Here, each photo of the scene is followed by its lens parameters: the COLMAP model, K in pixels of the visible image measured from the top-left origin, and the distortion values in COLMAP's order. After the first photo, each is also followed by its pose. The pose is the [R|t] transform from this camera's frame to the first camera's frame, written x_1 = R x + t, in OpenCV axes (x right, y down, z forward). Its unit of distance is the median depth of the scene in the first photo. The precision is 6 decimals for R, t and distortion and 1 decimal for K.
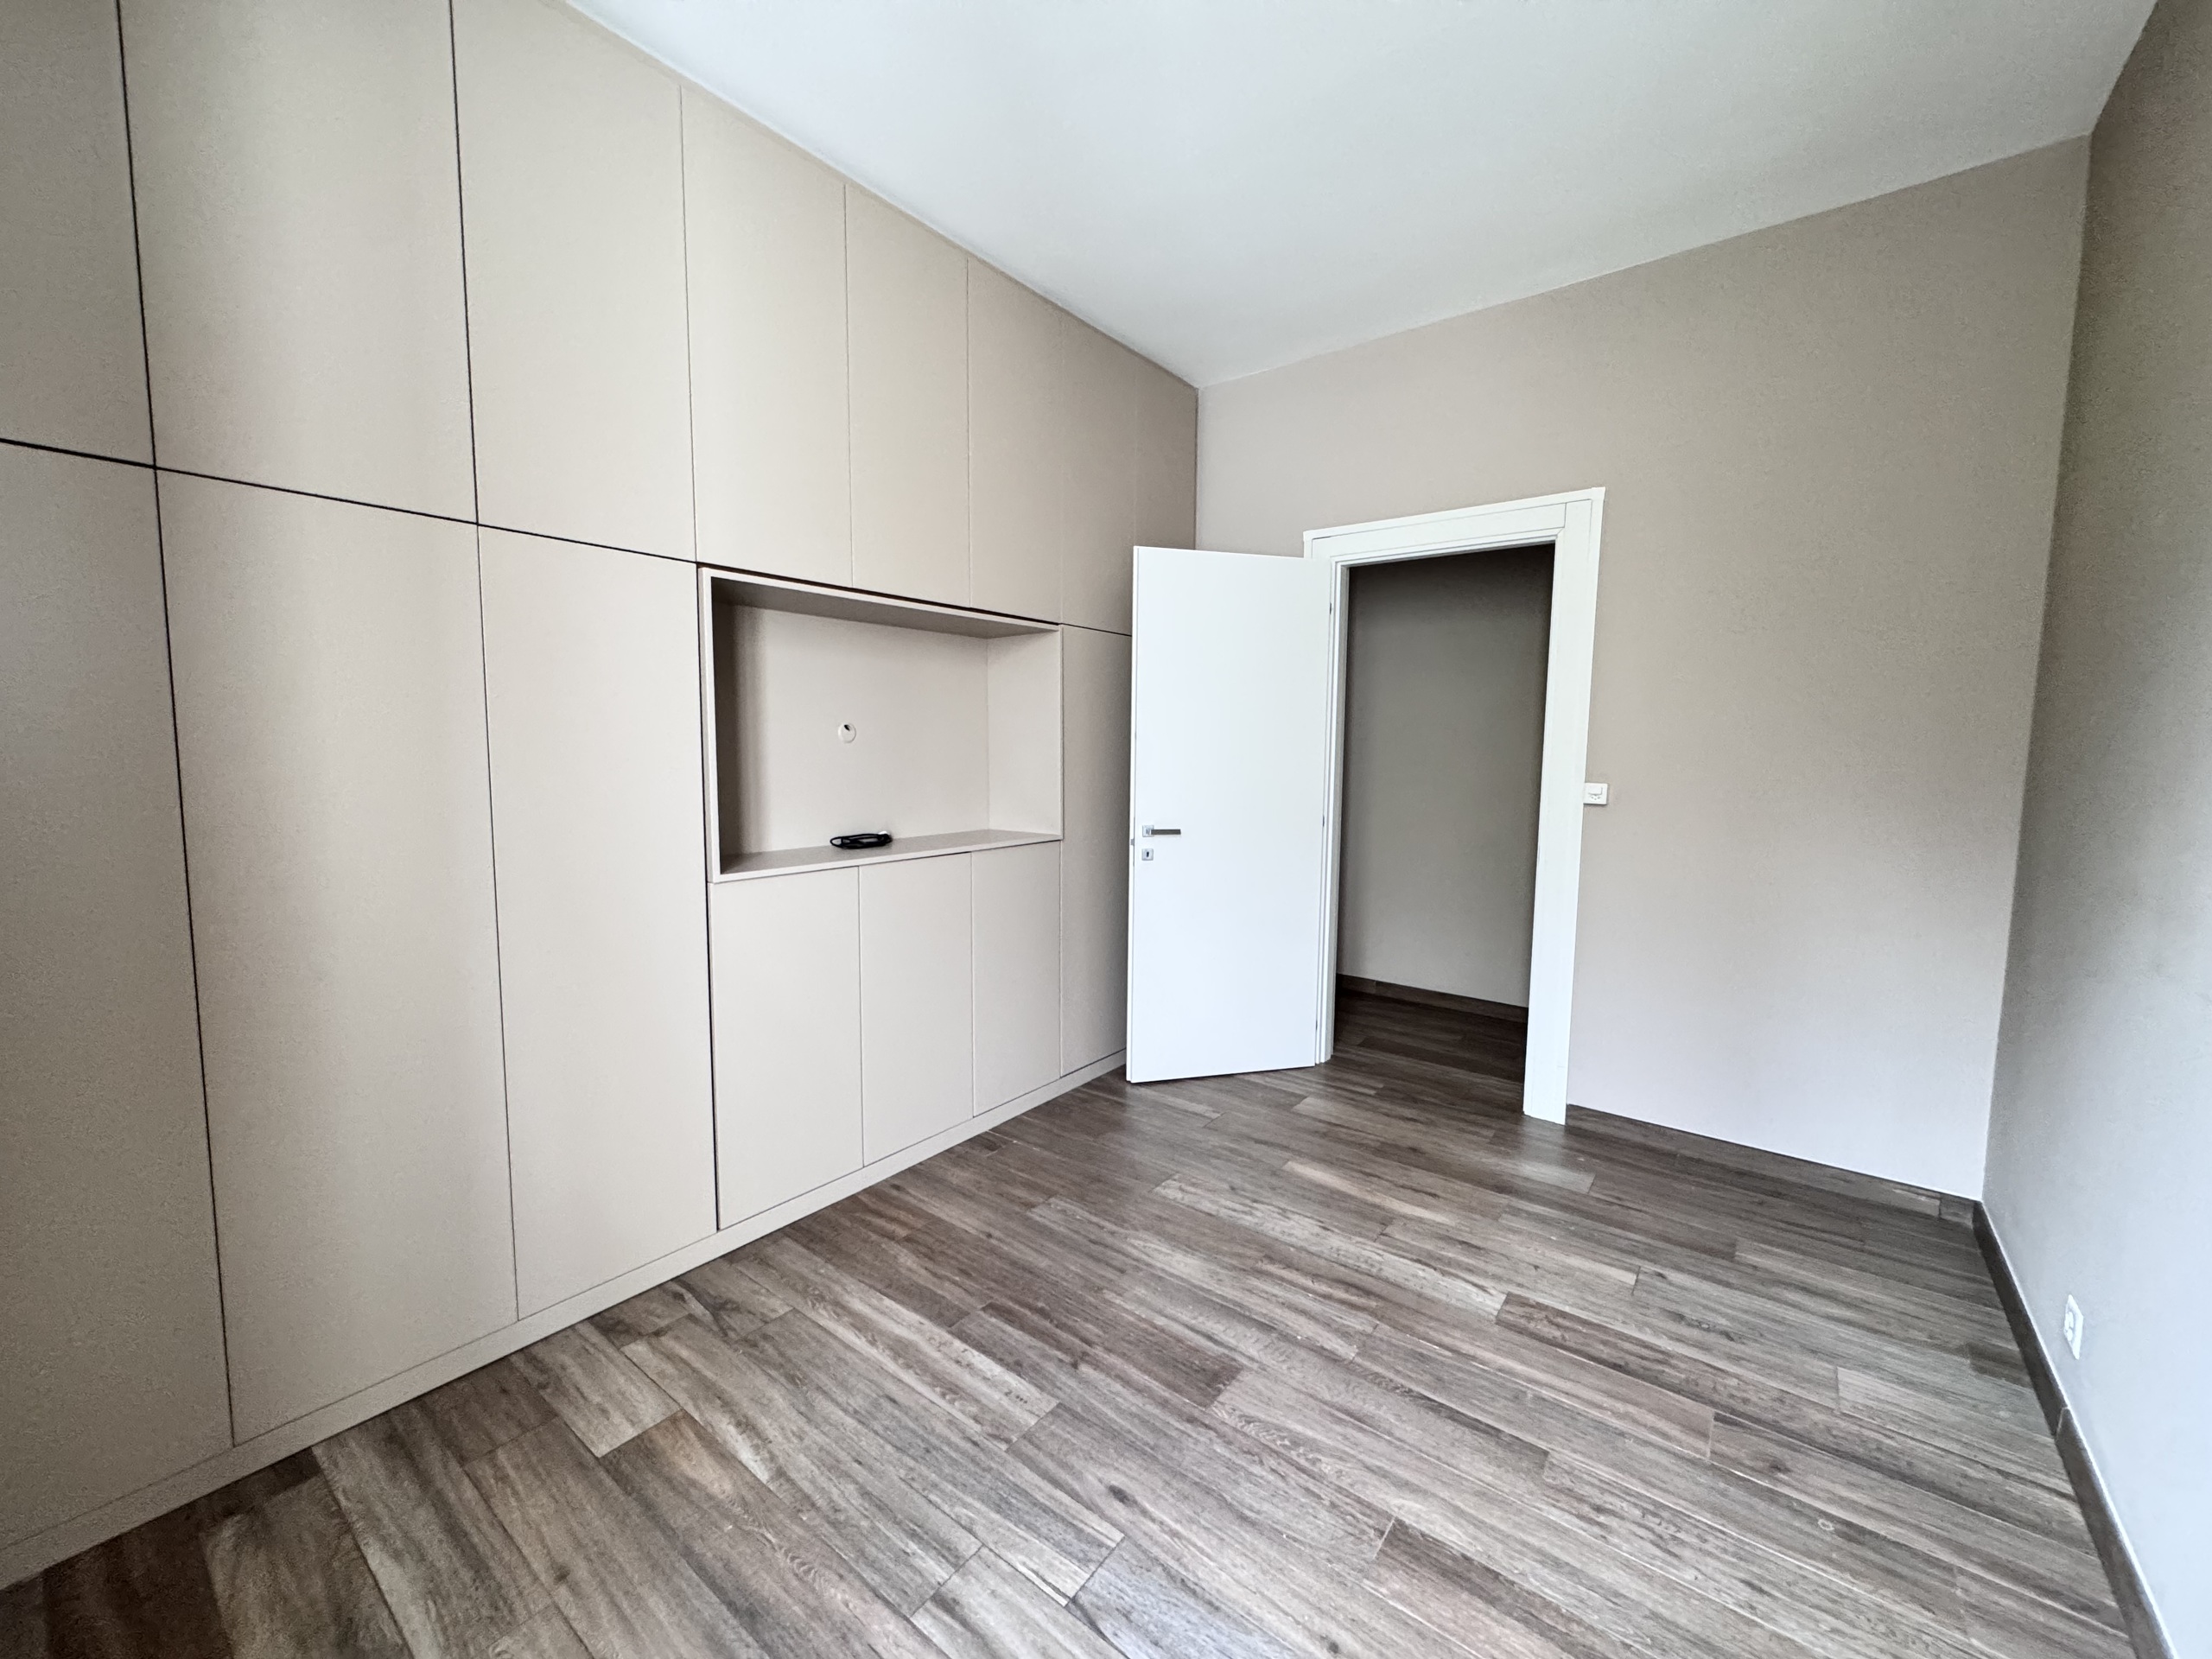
lens RADIAL K [[879.3, 0, 1099.2], [0, 879.3, 822.8], [0, 0, 1]] dist [-0.001491, 0.000253]
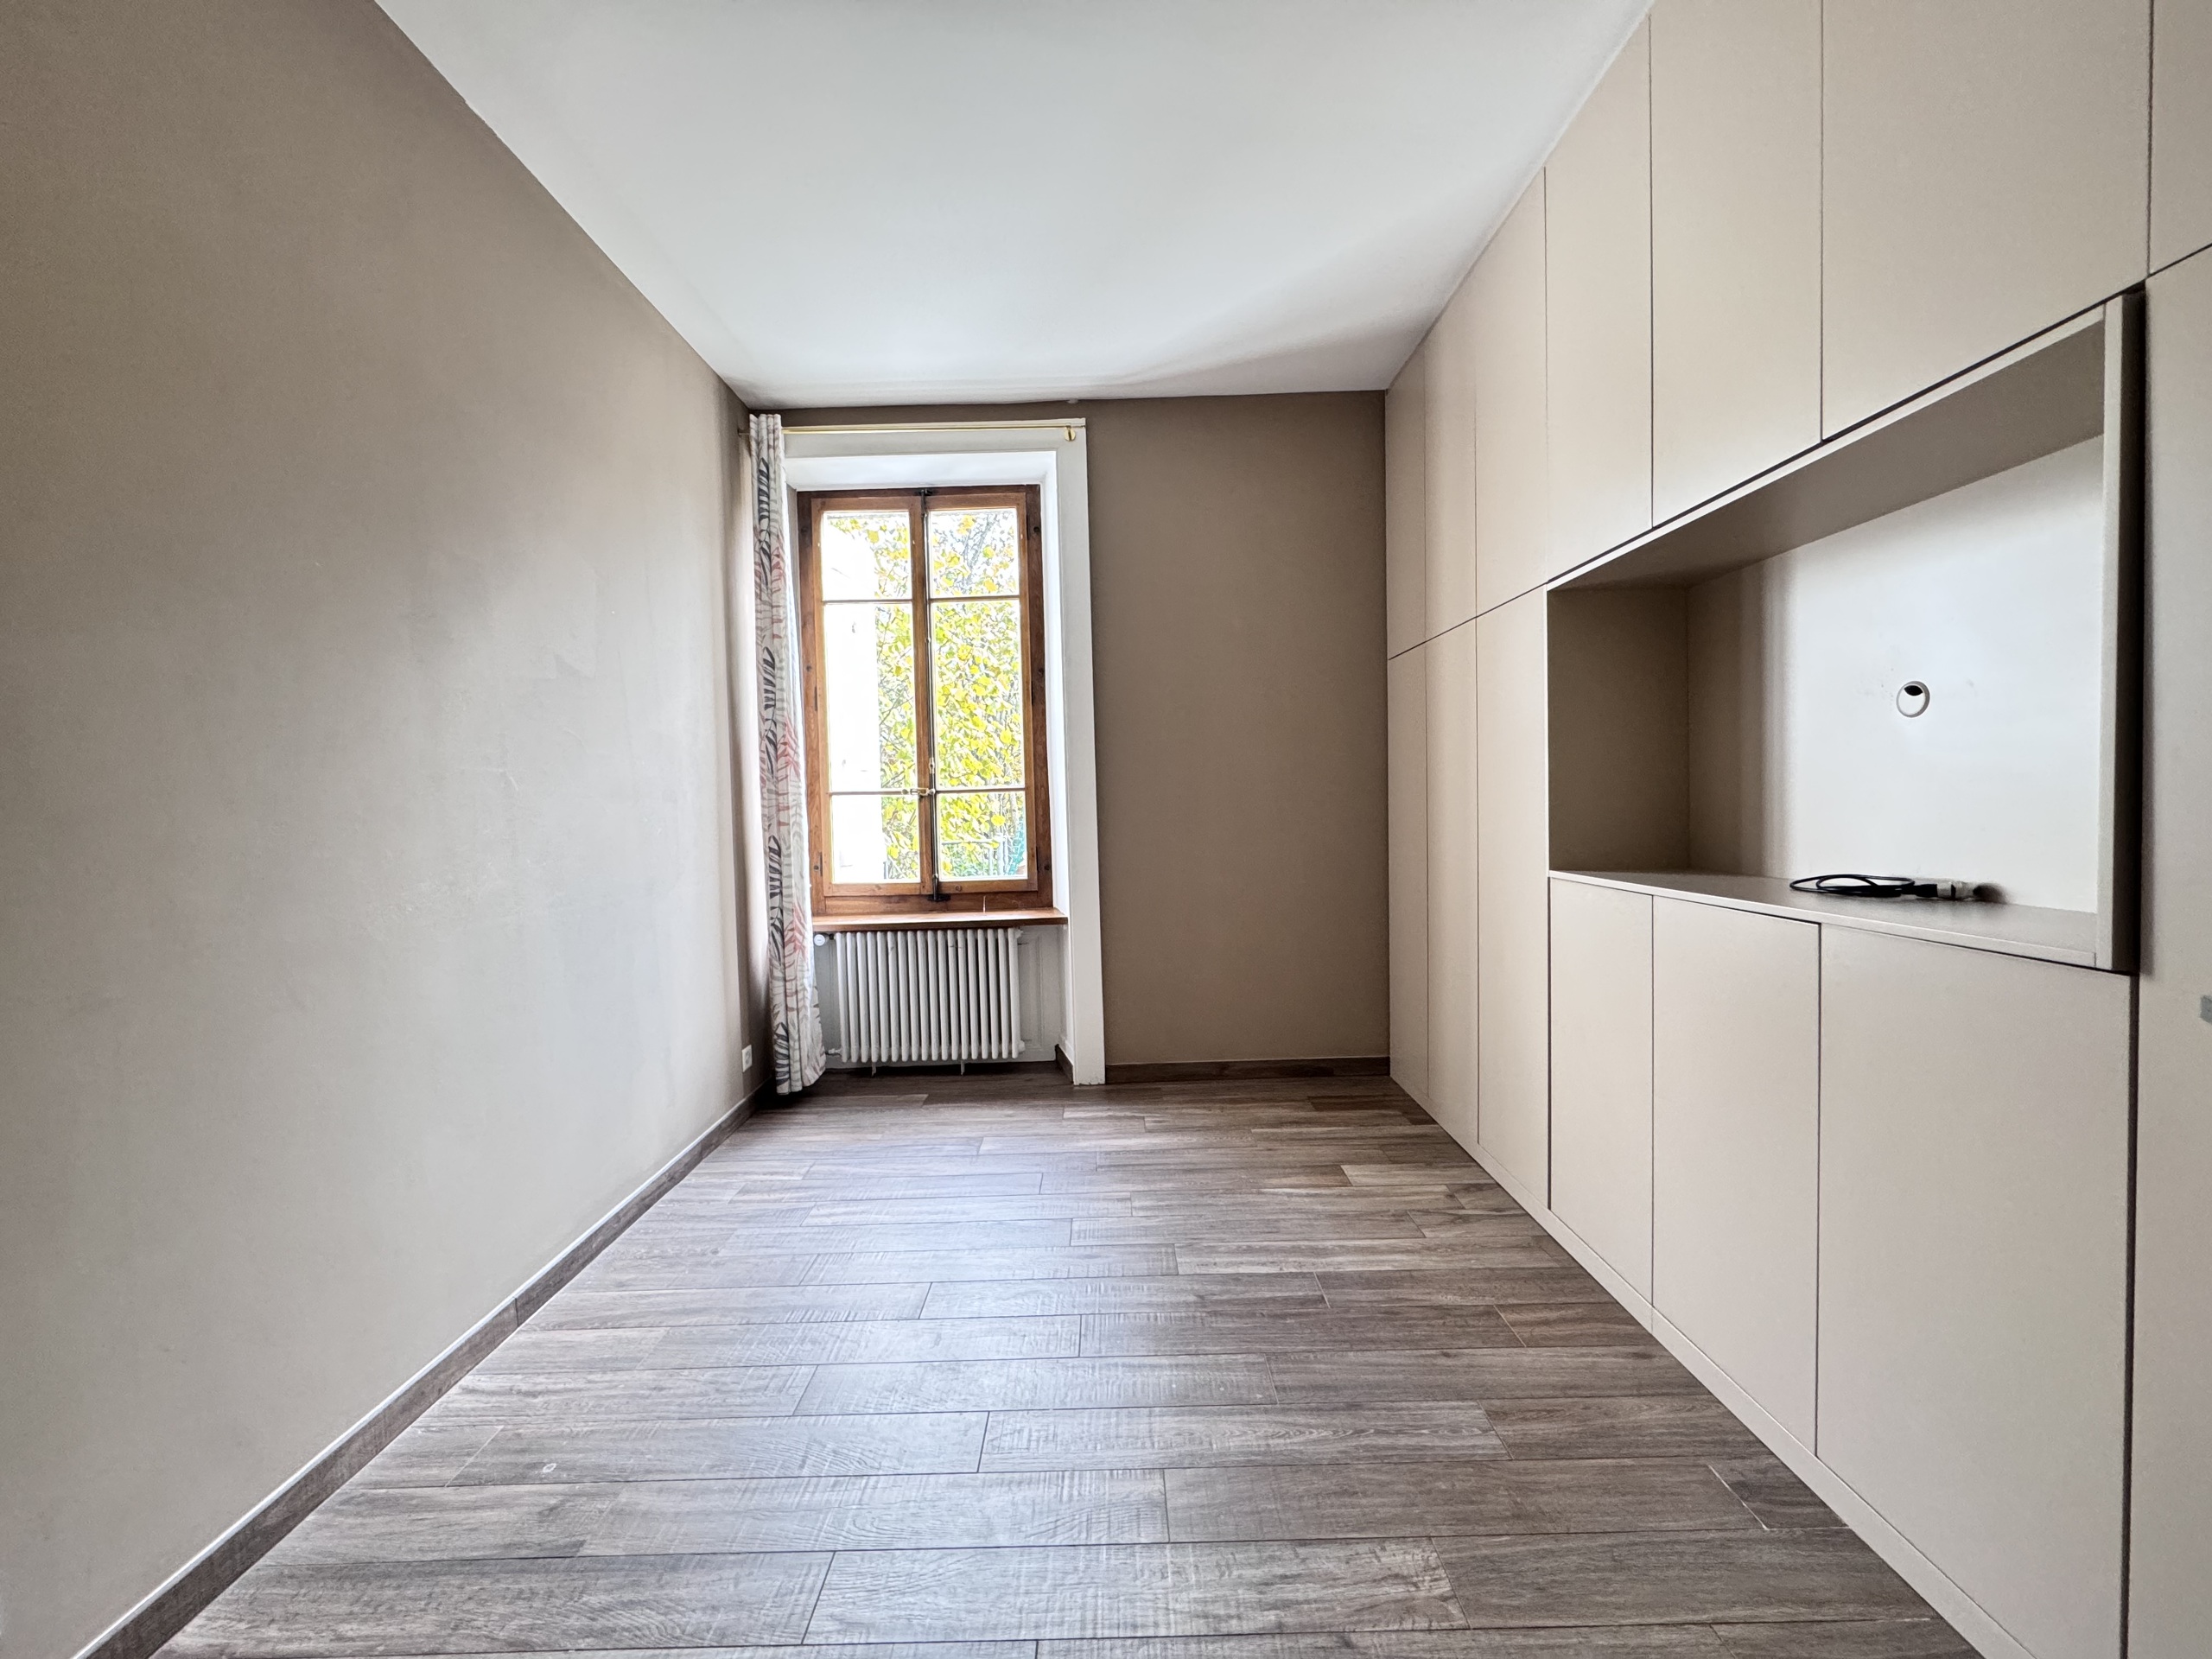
lens RADIAL K [[879.3, 0, 1109.0], [0, 879.3, 792.1], [0, 0, 1]] dist [-0.001491, 0.000253]
pose [[-0.785769, 0.006789, -0.618482, 0.705549], [-0.033016, 0.998054, 0.052902, -0.079368], [0.617638, 0.061989, -0.784016, 1.649402]]
